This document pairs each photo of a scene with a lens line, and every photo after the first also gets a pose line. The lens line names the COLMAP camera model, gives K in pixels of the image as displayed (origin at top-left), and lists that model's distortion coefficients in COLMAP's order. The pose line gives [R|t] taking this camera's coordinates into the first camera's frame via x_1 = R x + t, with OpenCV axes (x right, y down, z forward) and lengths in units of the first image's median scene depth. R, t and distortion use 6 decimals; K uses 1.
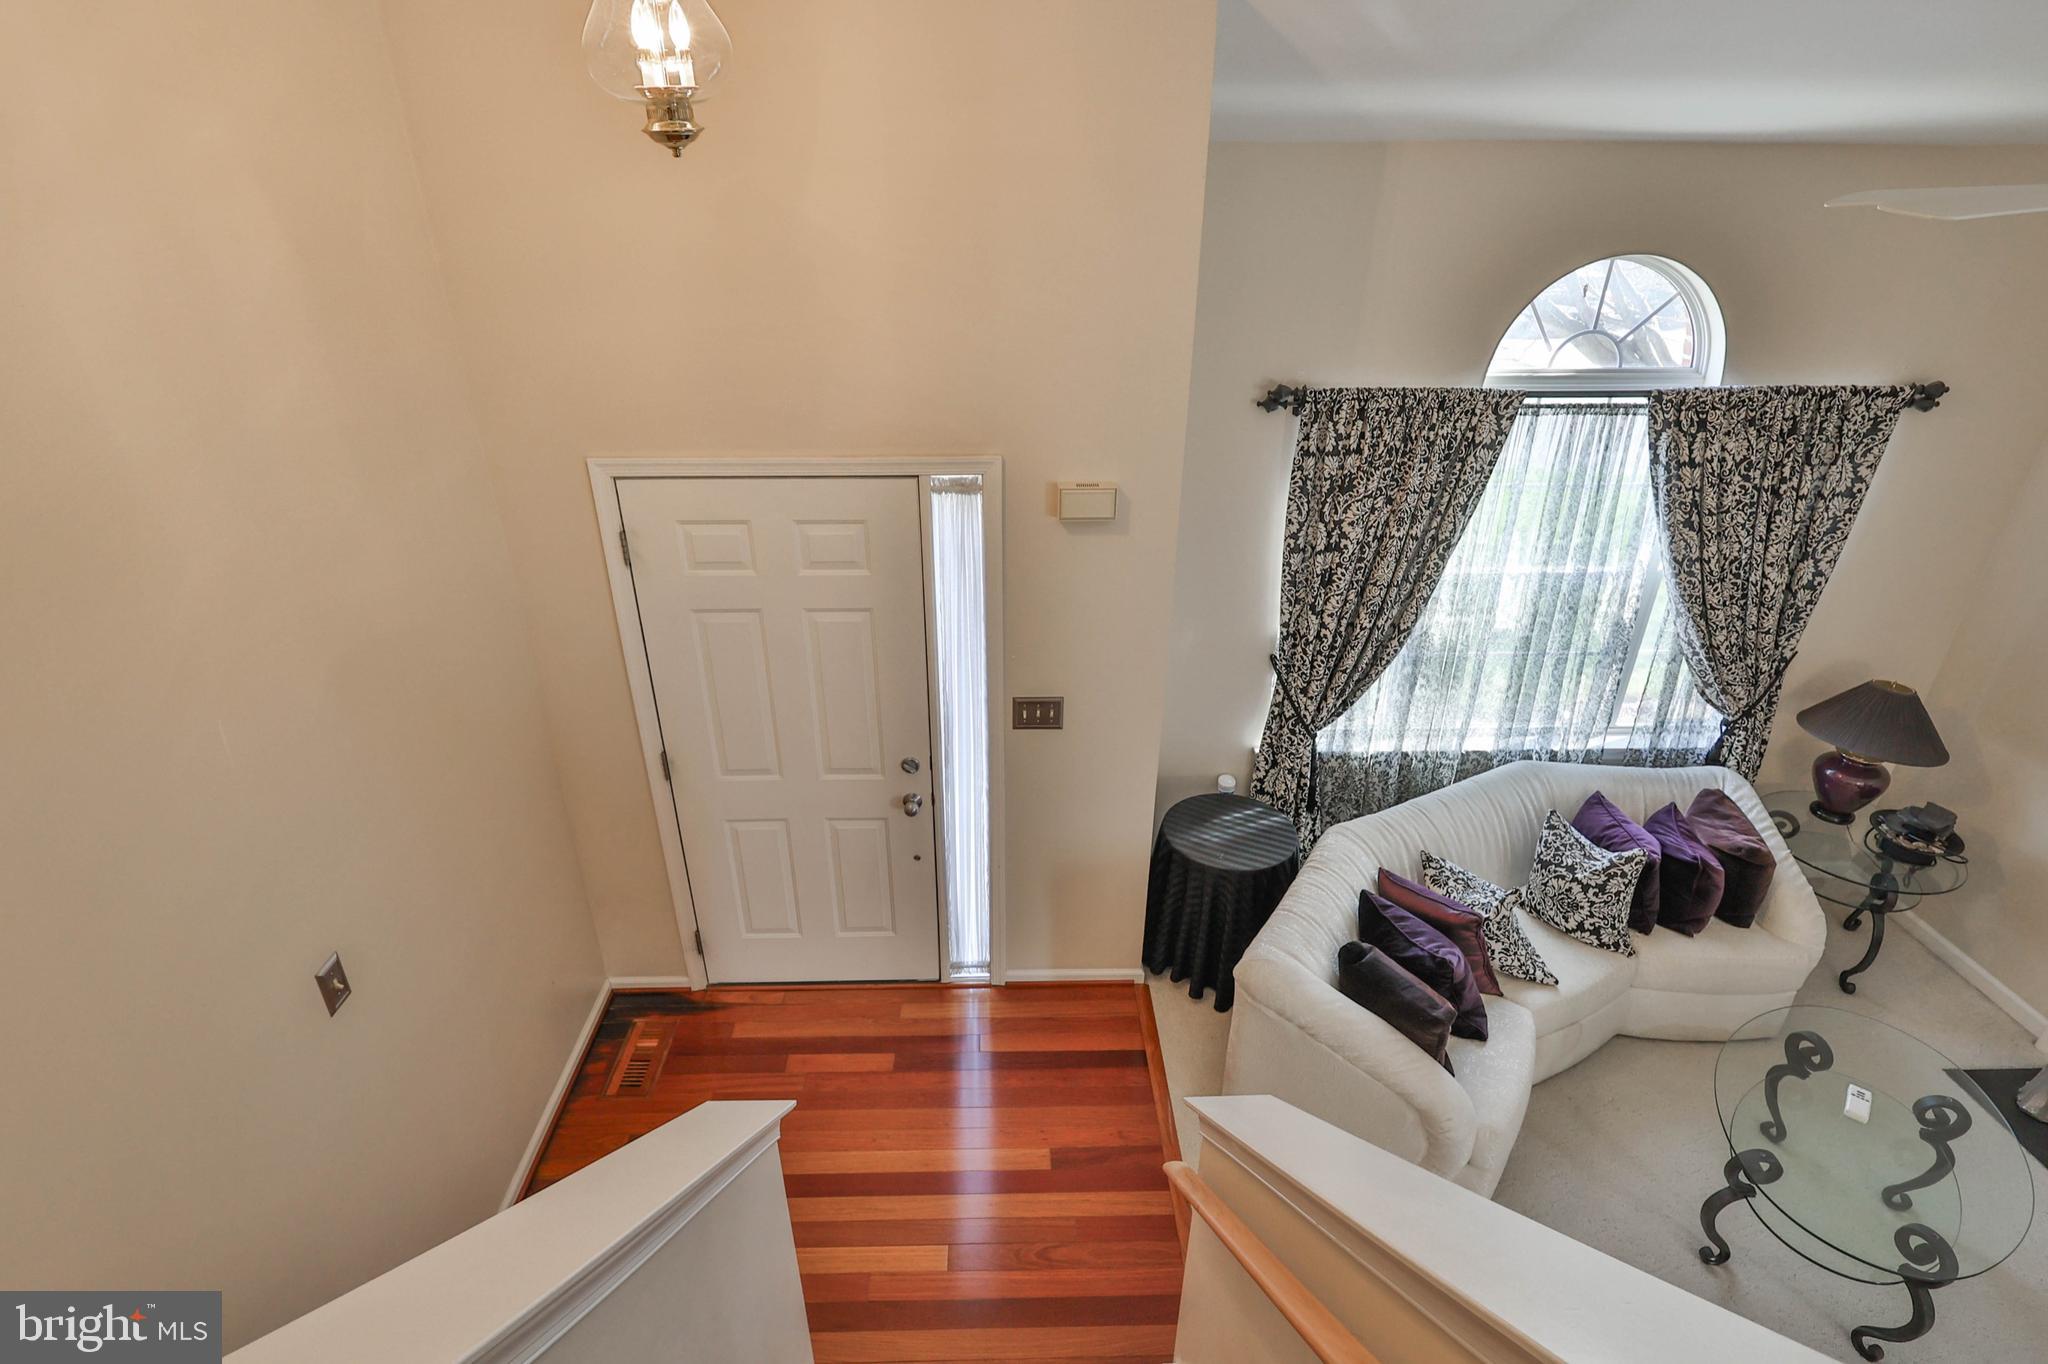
lens RADIAL K [[1009.6, 0, 1021.8], [0, 1009.6, 715.3], [0, 0, 1]] dist [-0.003088, 0.001598]
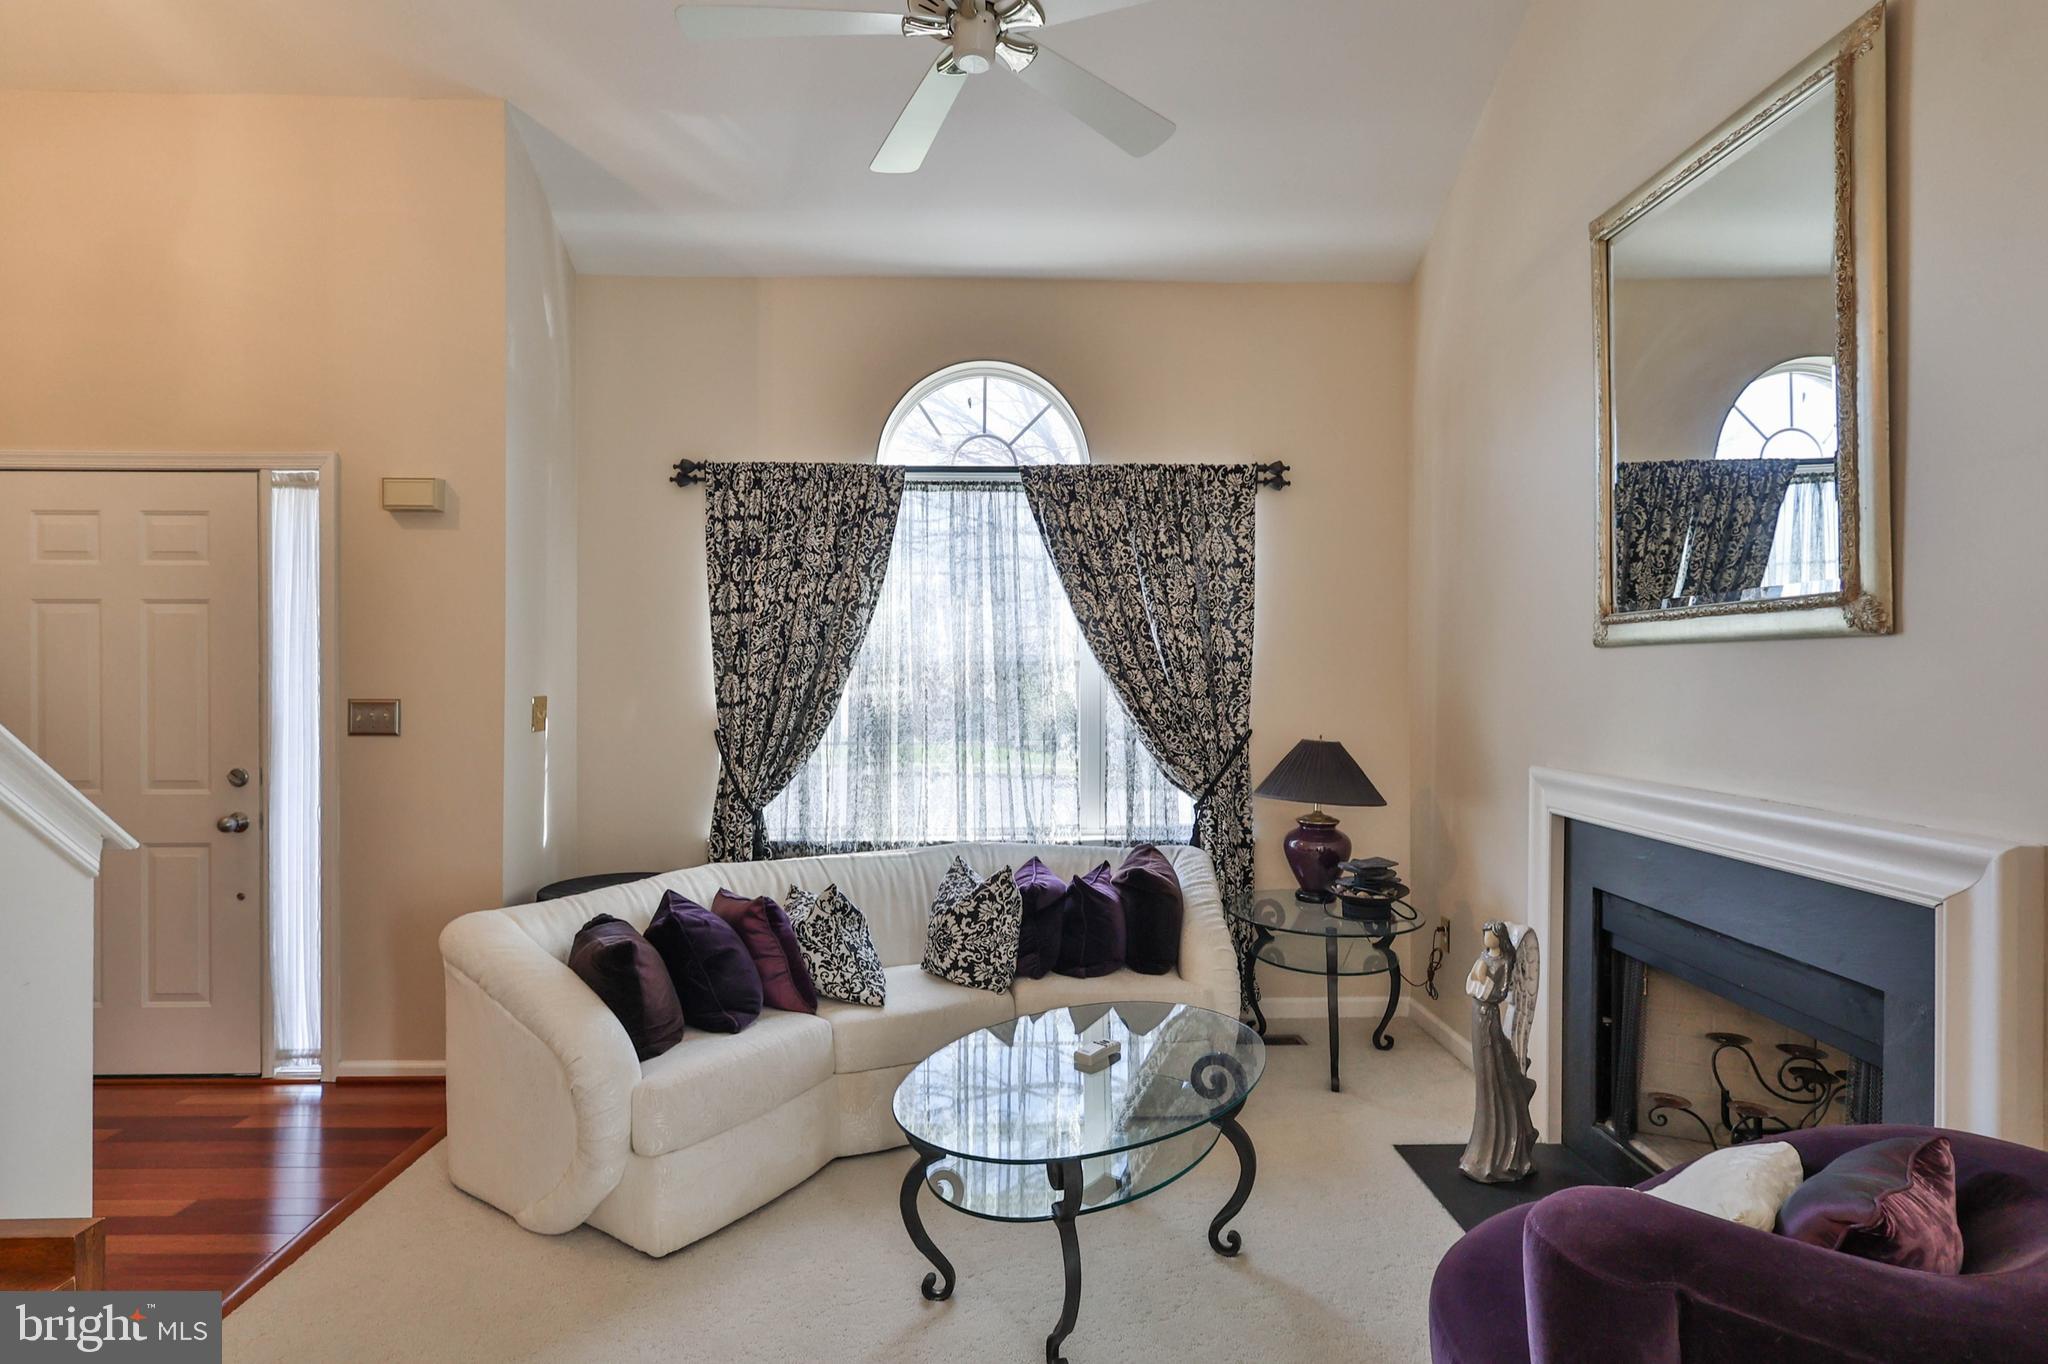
lens RADIAL K [[1009.6, 0, 1008.2], [0, 1009.6, 676.7], [0, 0, 1]] dist [-0.003088, 0.001598]
pose [[0.999985, 0.001934, -0.005218, 0.606330], [-0.004124, 0.887101, -0.461556, 0.392082], [0.003737, 0.461570, 0.887096, 0.114084]]
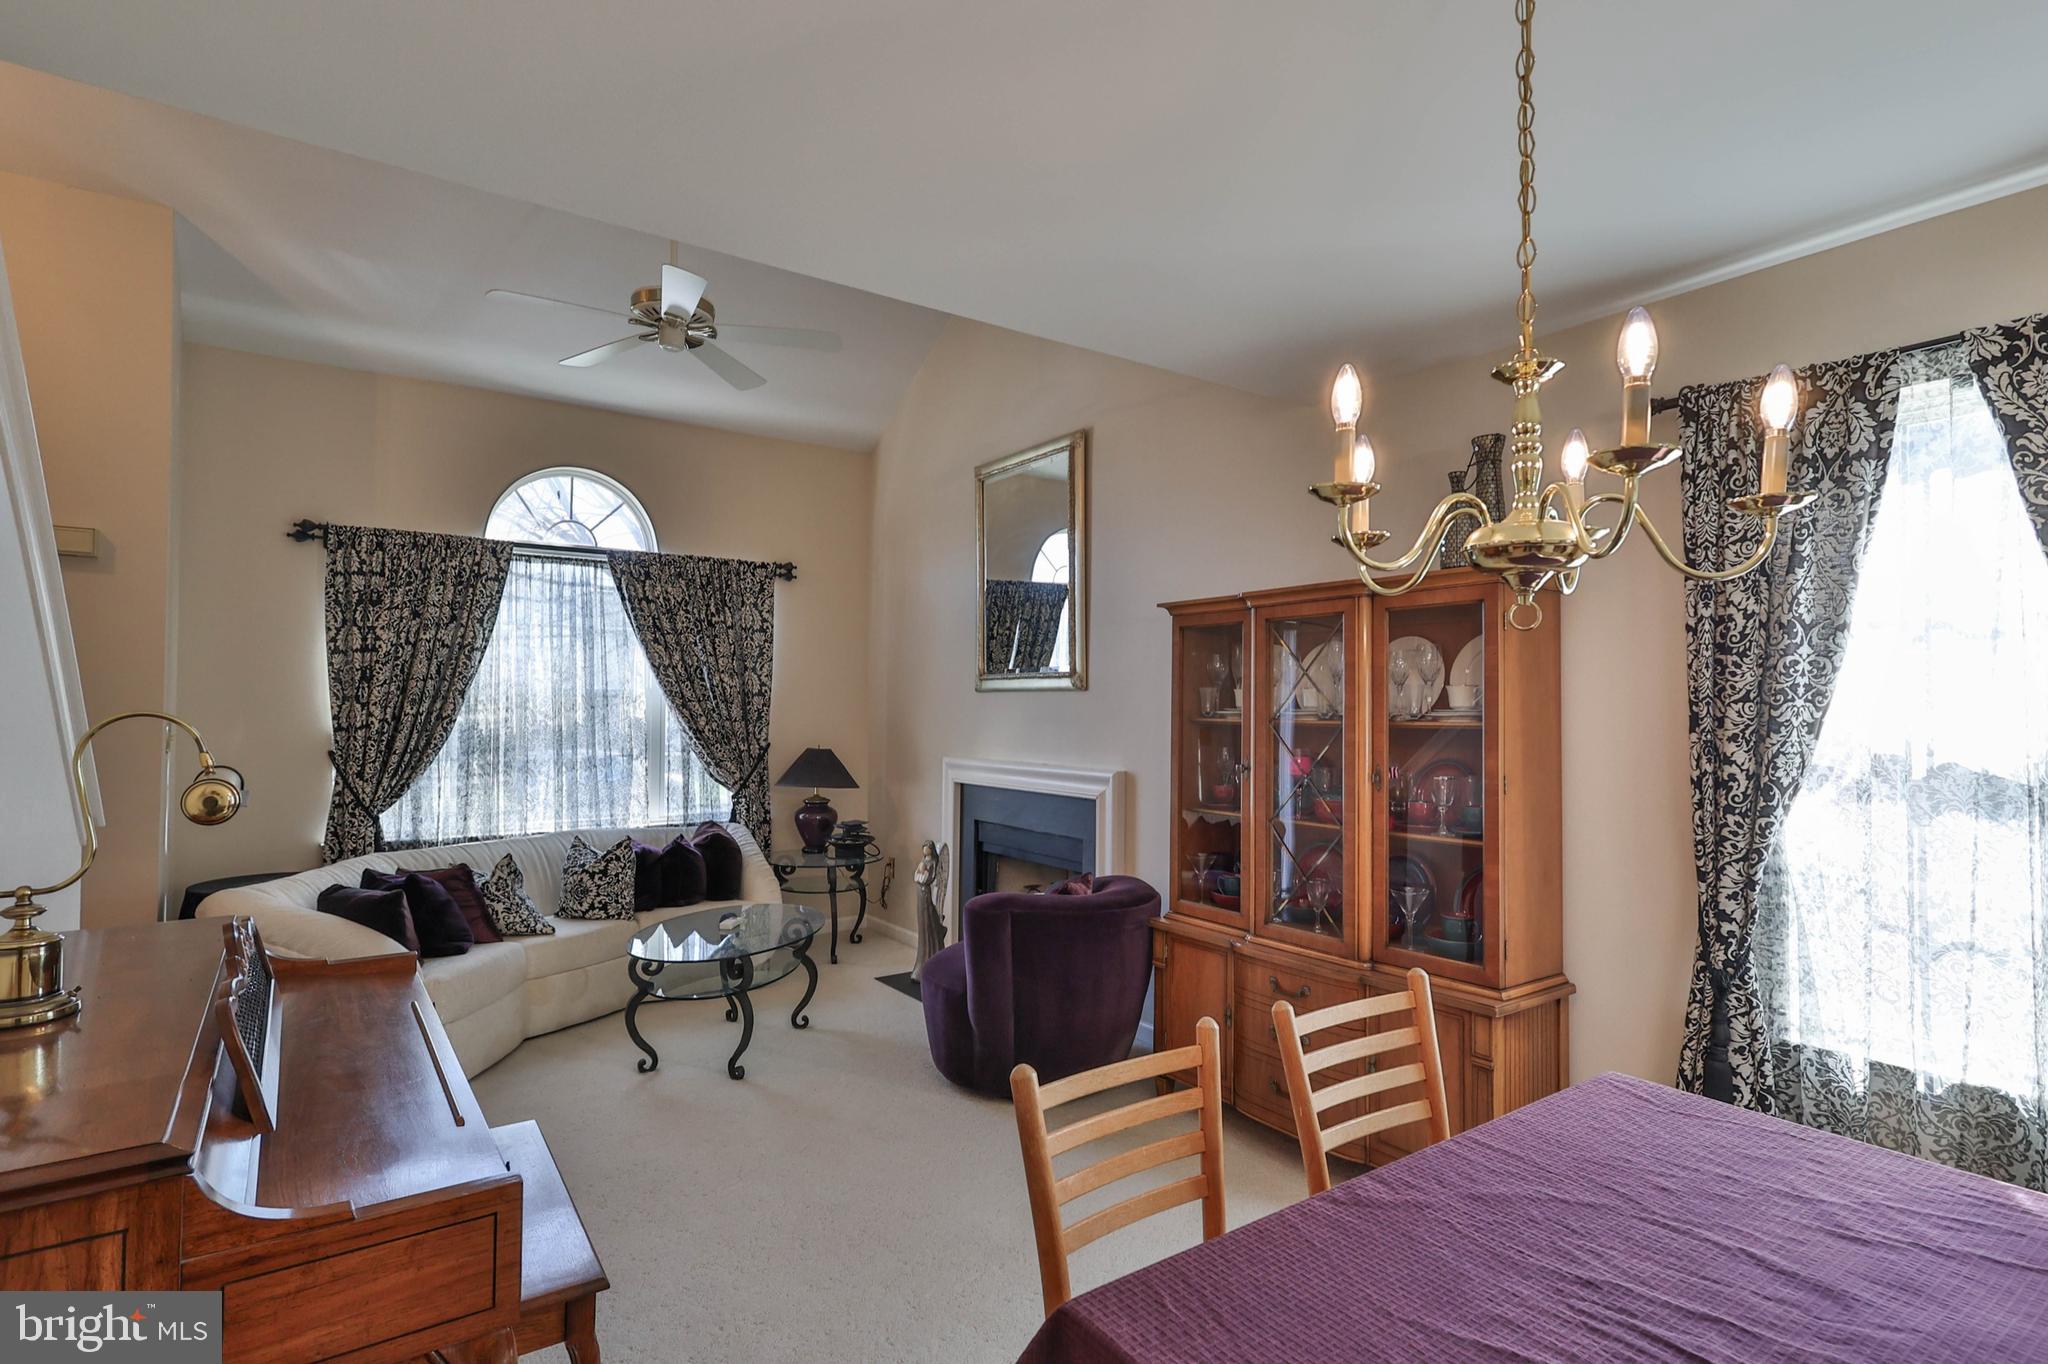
lens RADIAL K [[1009.6, 0, 1012.8], [0, 1009.6, 692.0], [0, 0, 1]] dist [-0.003088, 0.001598]
pose [[0.837477, 0.012801, 0.546323, 0.305243], [0.247587, 0.882345, -0.400209, 0.606919], [-0.487168, 0.470429, 0.735774, -0.300782]]
